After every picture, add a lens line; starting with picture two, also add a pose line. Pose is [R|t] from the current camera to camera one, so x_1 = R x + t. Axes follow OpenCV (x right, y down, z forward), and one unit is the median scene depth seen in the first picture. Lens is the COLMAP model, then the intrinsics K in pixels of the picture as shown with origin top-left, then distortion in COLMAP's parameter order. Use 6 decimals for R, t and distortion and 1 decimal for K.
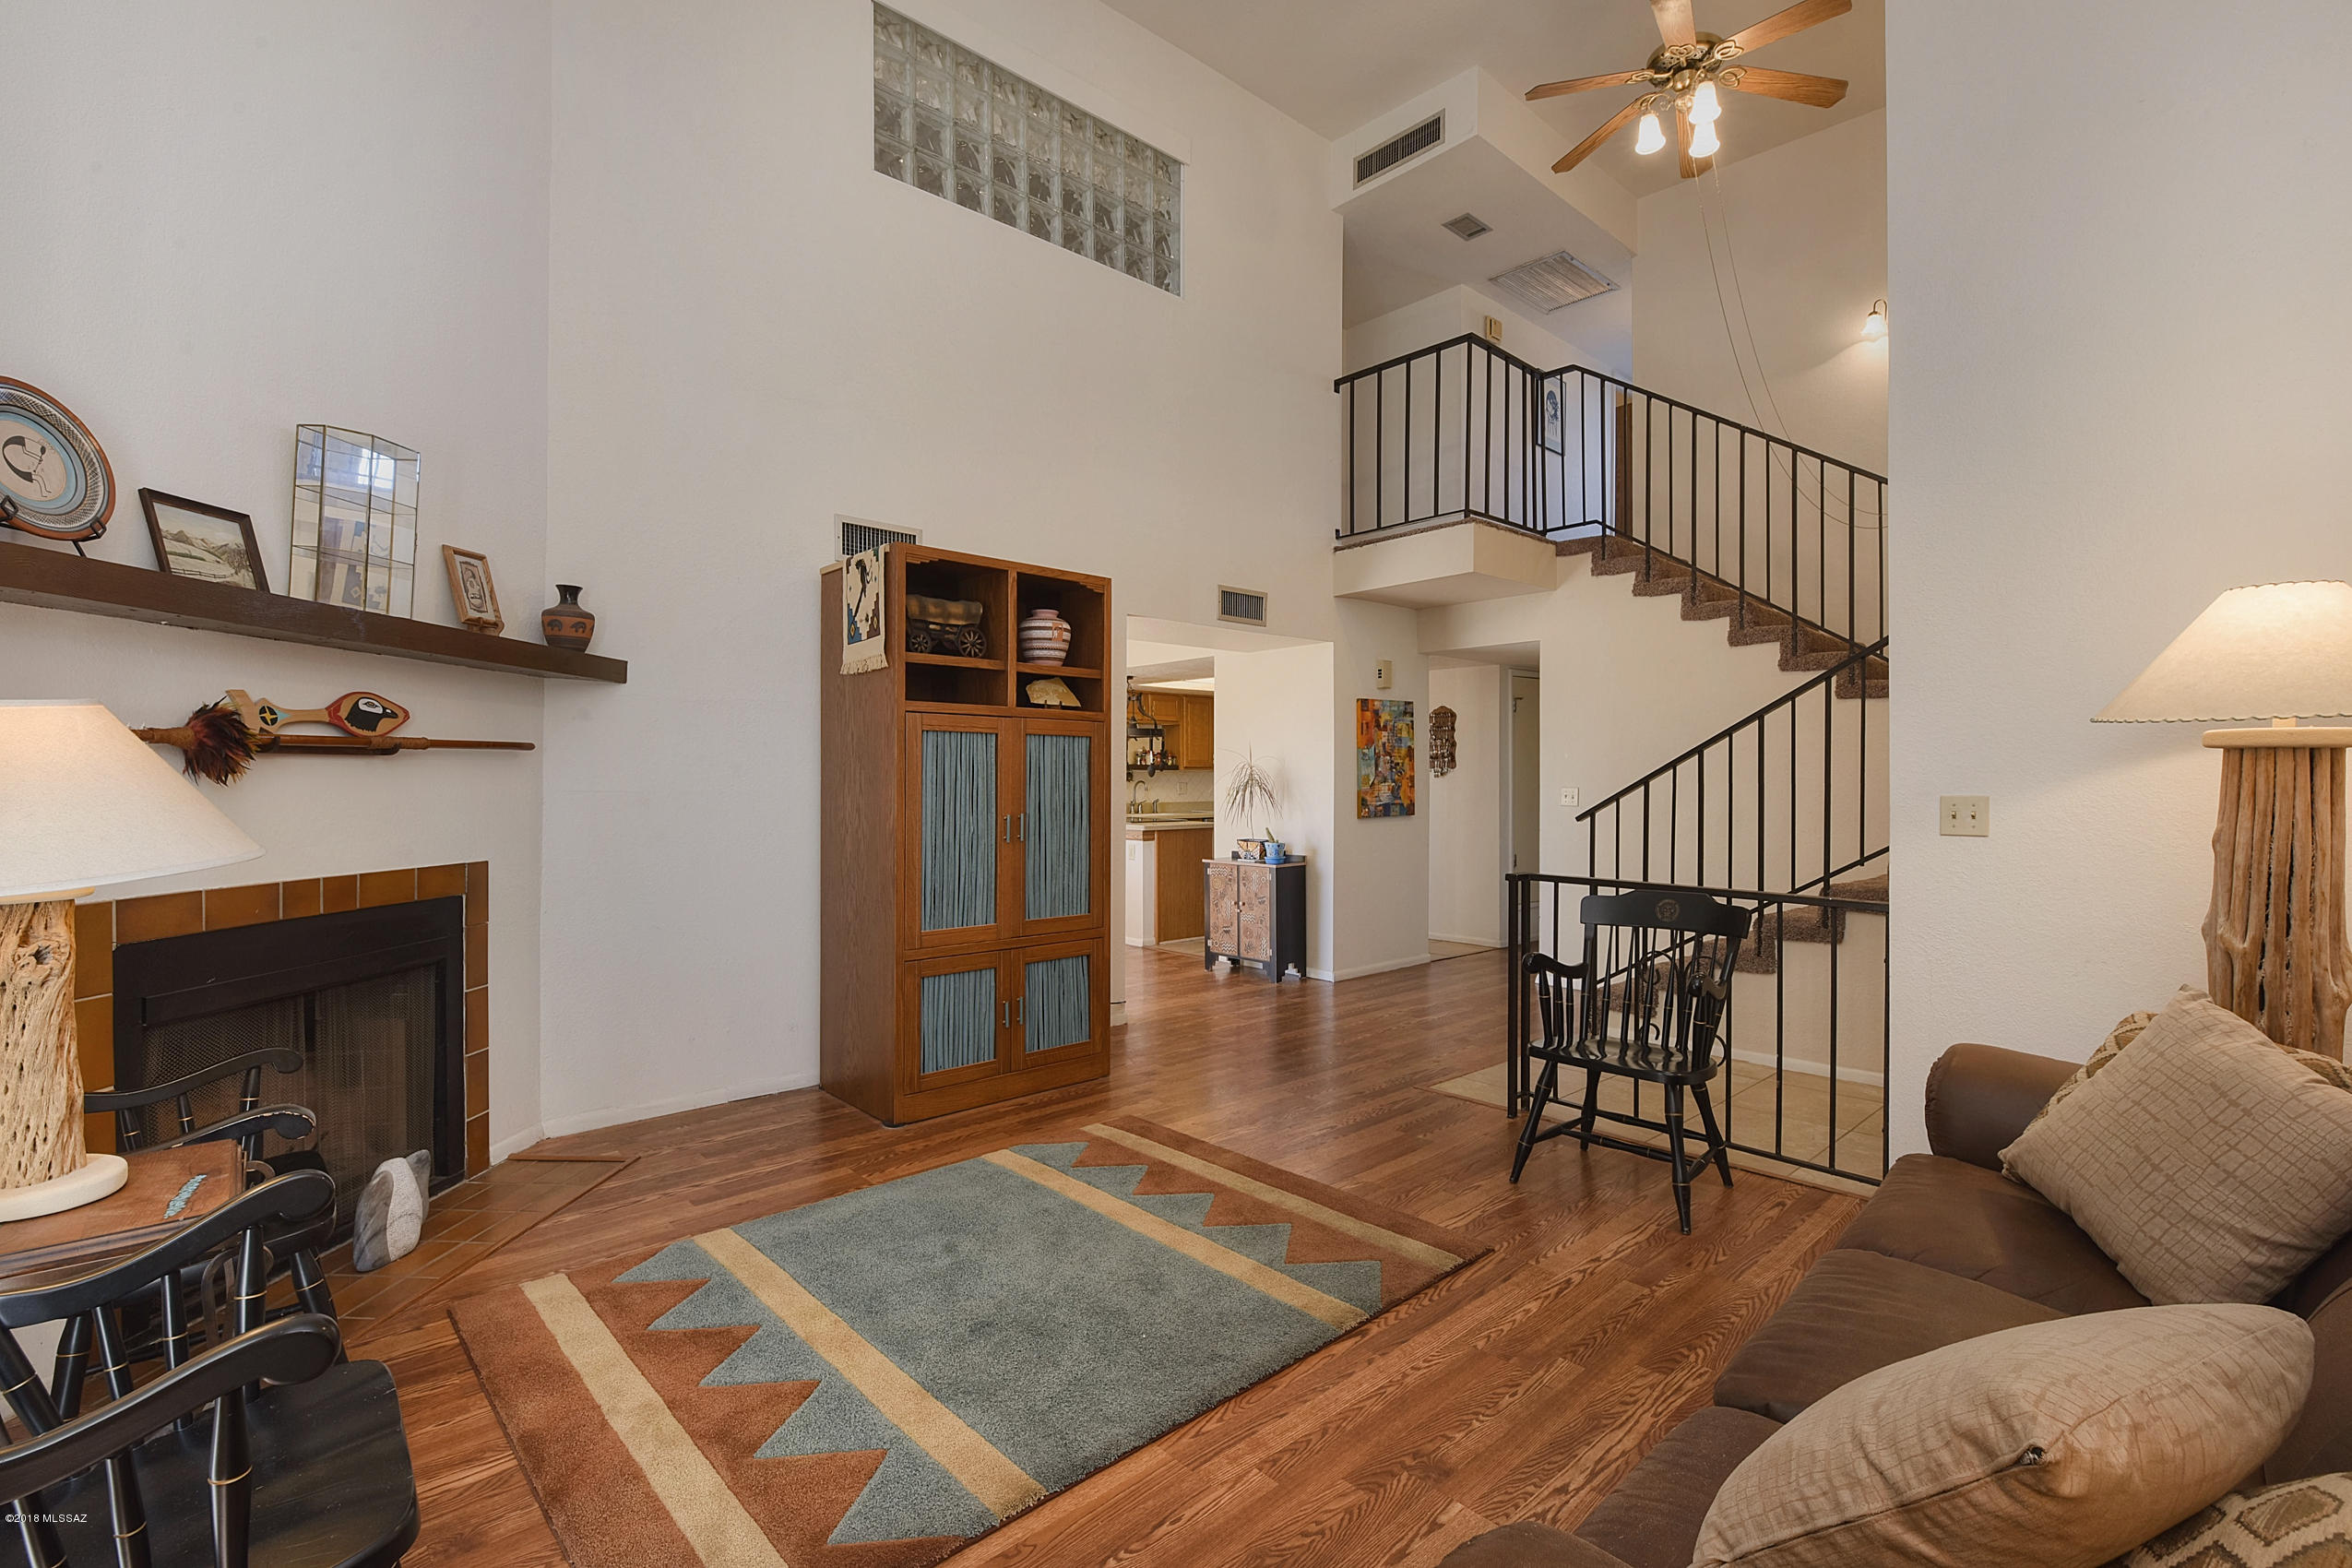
lens RADIAL K [[1002.7, 0, 1173.5], [0, 1002.7, 773.6], [0, 0, 1]] dist [-0.001517, -0.000171]
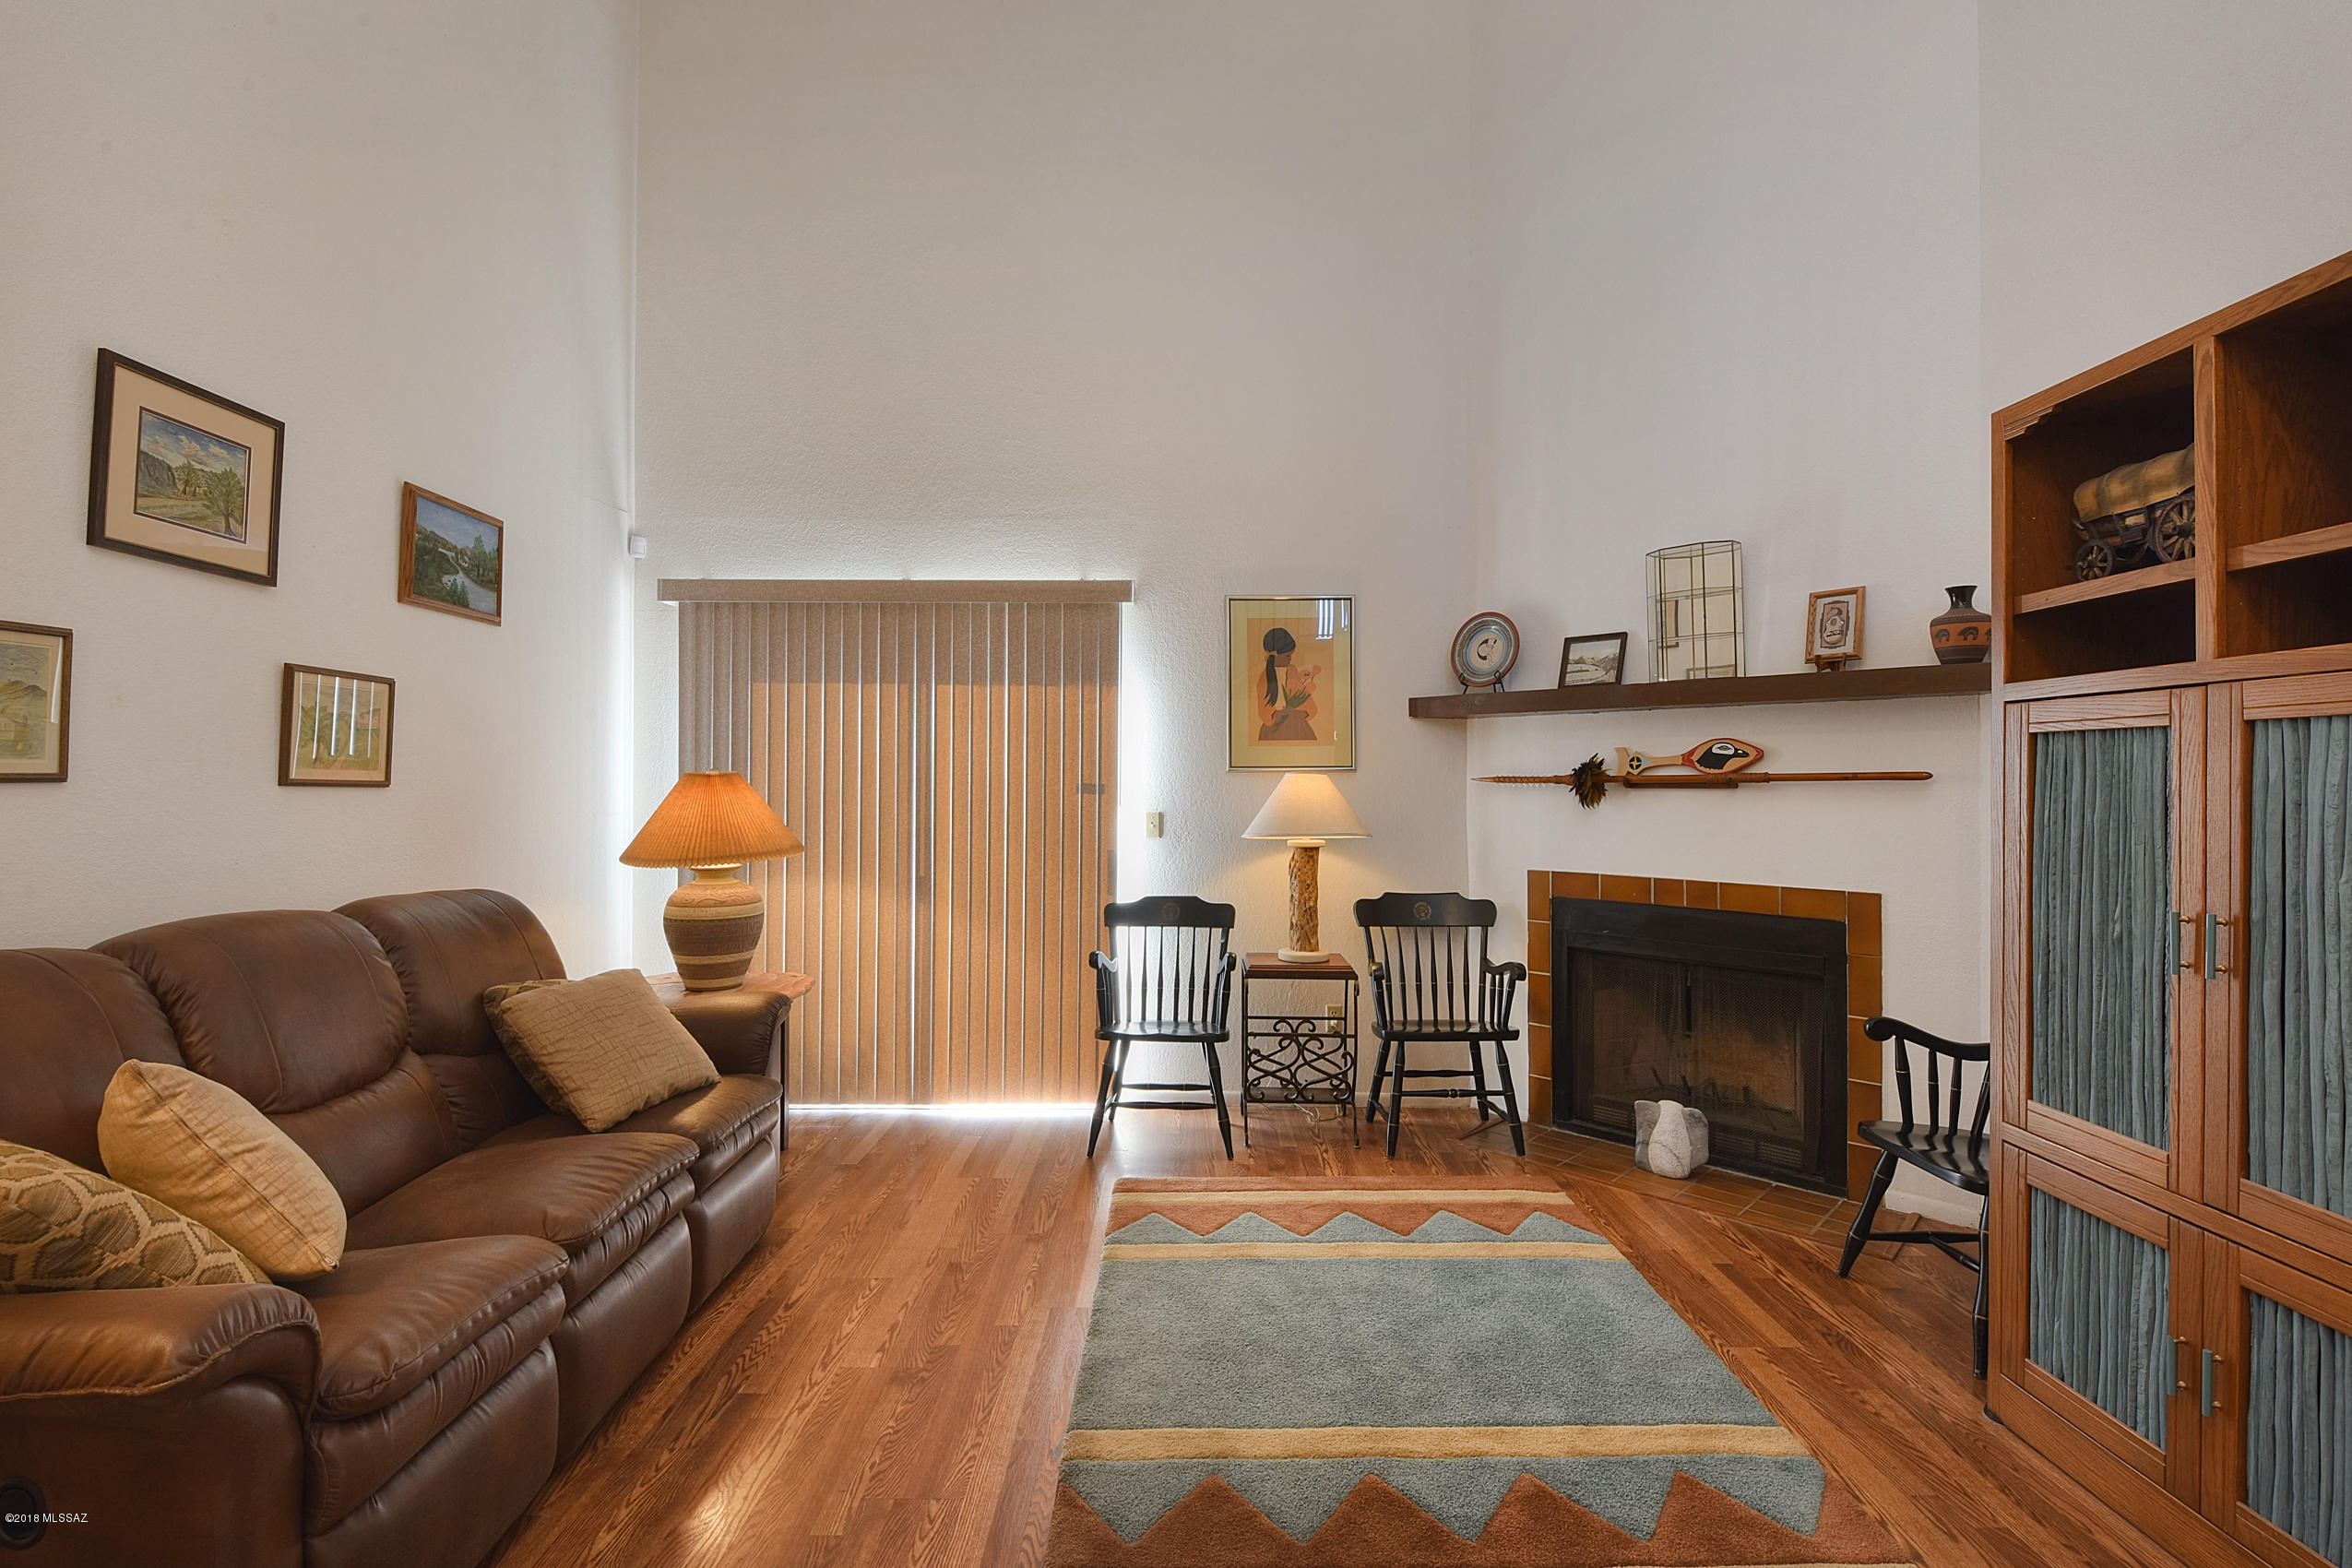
lens RADIAL K [[1093.5, 0, 1160.3], [0, 1093.5, 772.0], [0, 0, 1]] dist [-0.006223, -0.000905]
pose [[-0.678142, -0.013932, -0.734799, 0.677399], [-0.005352, 0.999887, -0.014019, -0.015276], [0.734912, -0.005574, -0.678140, 1.399492]]
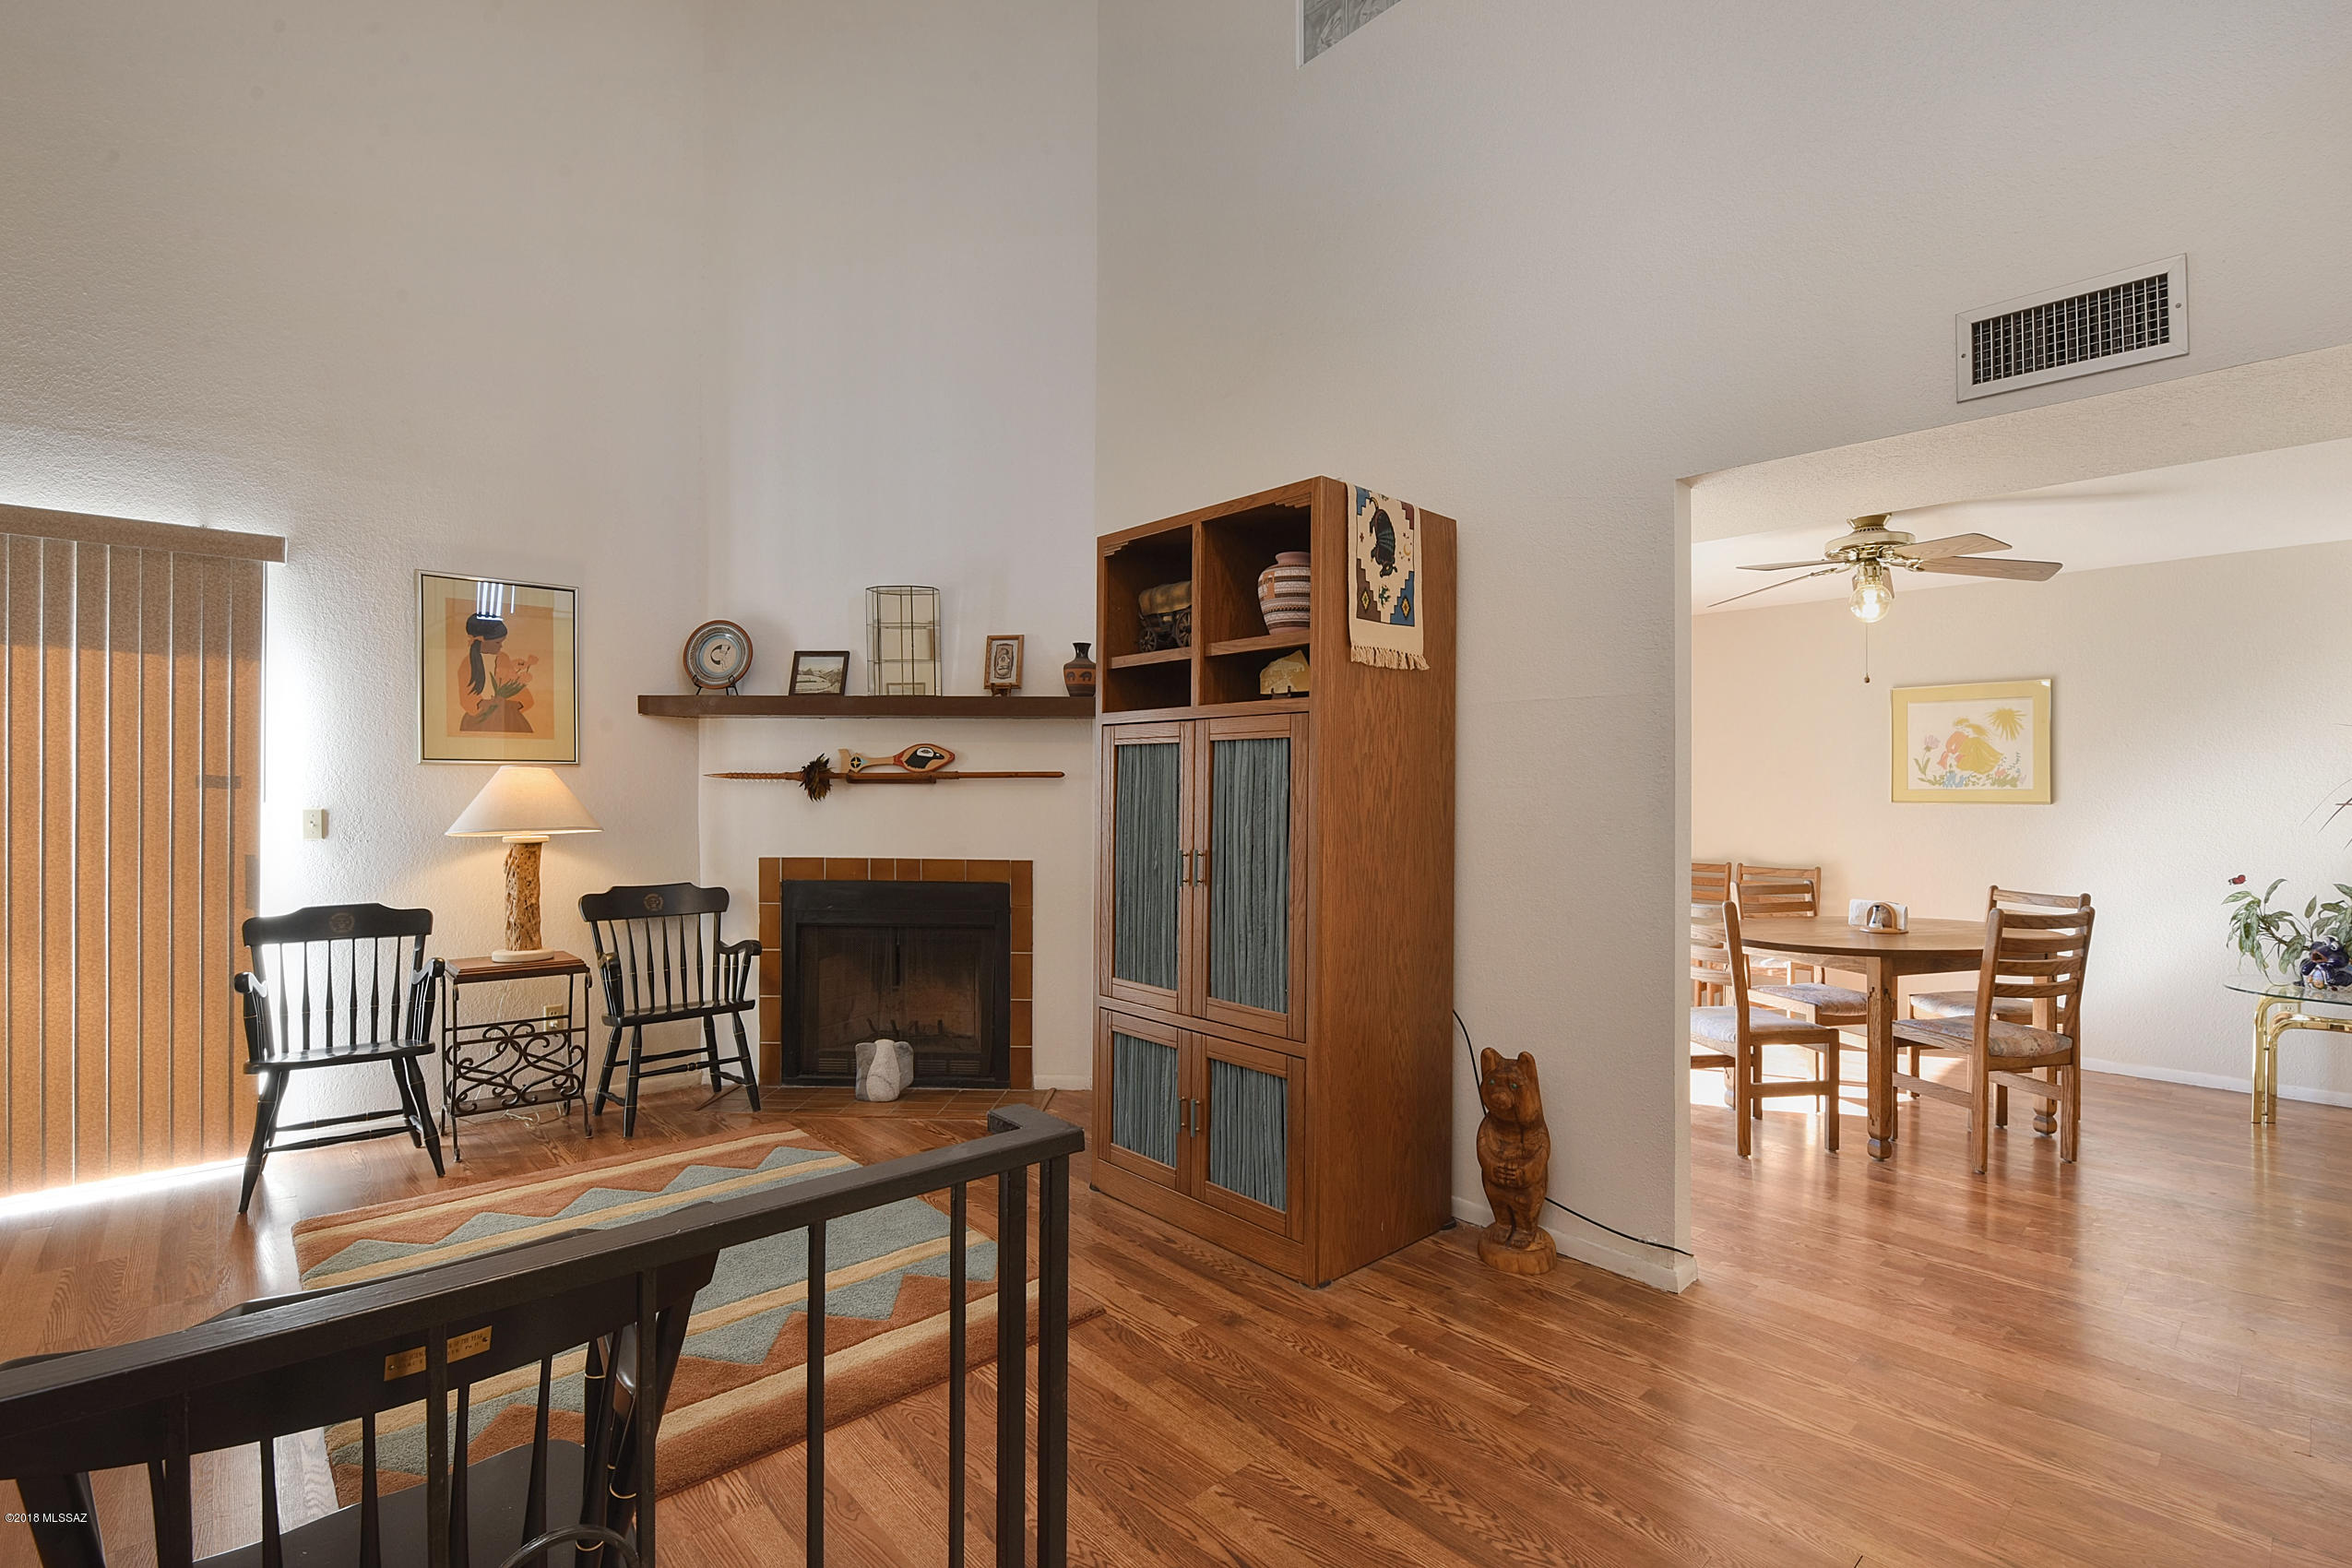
lens RADIAL K [[1077.7, 0, 1253.5], [0, 1077.7, 797.4], [0, 0, 1]] dist [-0.011718, -0.000693]
pose [[0.044763, 0.001419, -0.998997, 0.903091], [-0.003926, 0.999992, 0.001245, -0.000776], [0.998990, 0.003867, 0.044768, 1.429631]]
